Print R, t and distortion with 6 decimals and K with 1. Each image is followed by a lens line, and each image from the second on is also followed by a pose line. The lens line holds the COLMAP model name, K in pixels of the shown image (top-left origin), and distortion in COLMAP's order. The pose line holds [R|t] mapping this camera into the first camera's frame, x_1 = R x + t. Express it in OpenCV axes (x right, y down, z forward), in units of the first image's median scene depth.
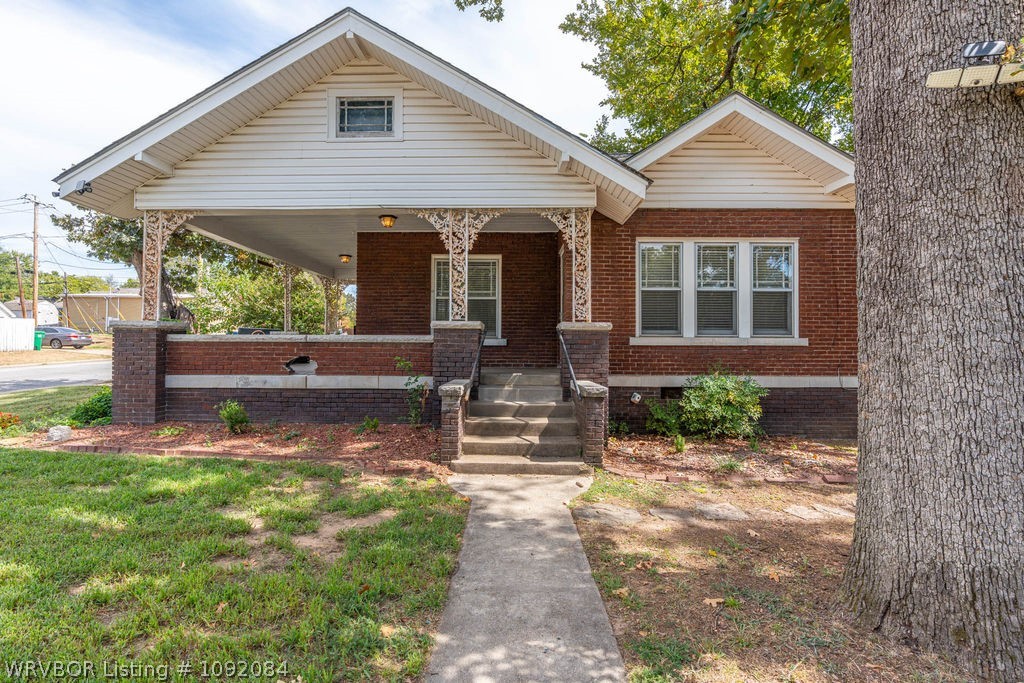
lens RADIAL K [[465.2, 0, 512.0], [0, 465.2, 341.5], [0, 0, 1]] dist [-0.009256, 0.000198]
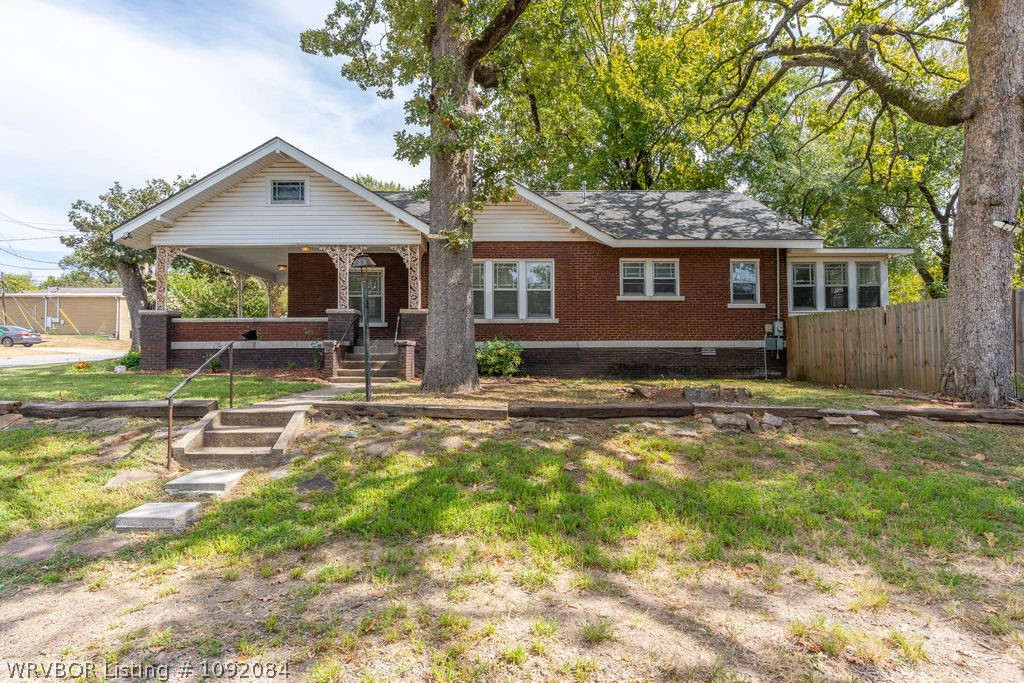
lens RADIAL K [[531.1, 0, 512.0], [0, 531.1, 341.5], [0, 0, 1]] dist [-0.002094, -0.000786]
pose [[0.999183, -0.010090, 0.039127, 0.393539], [0.010303, 0.999933, -0.005243, 0.084574], [-0.039072, 0.005642, 0.999220, -0.912889]]
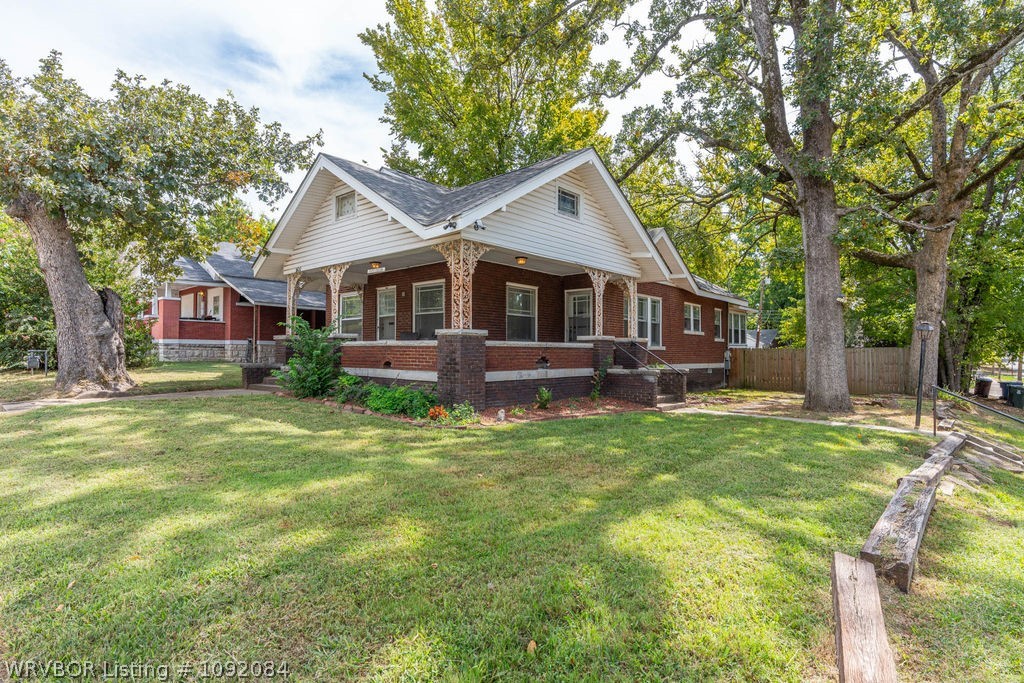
lens RADIAL K [[531.1, 0, 512.0], [0, 531.1, 341.5], [0, 0, 1]] dist [-0.002094, -0.000786]
pose [[0.642745, 0.013680, 0.765958, -1.628416], [-0.008210, 0.999906, -0.010969, 0.002766], [-0.766036, 0.000762, 0.642797, -0.006019]]
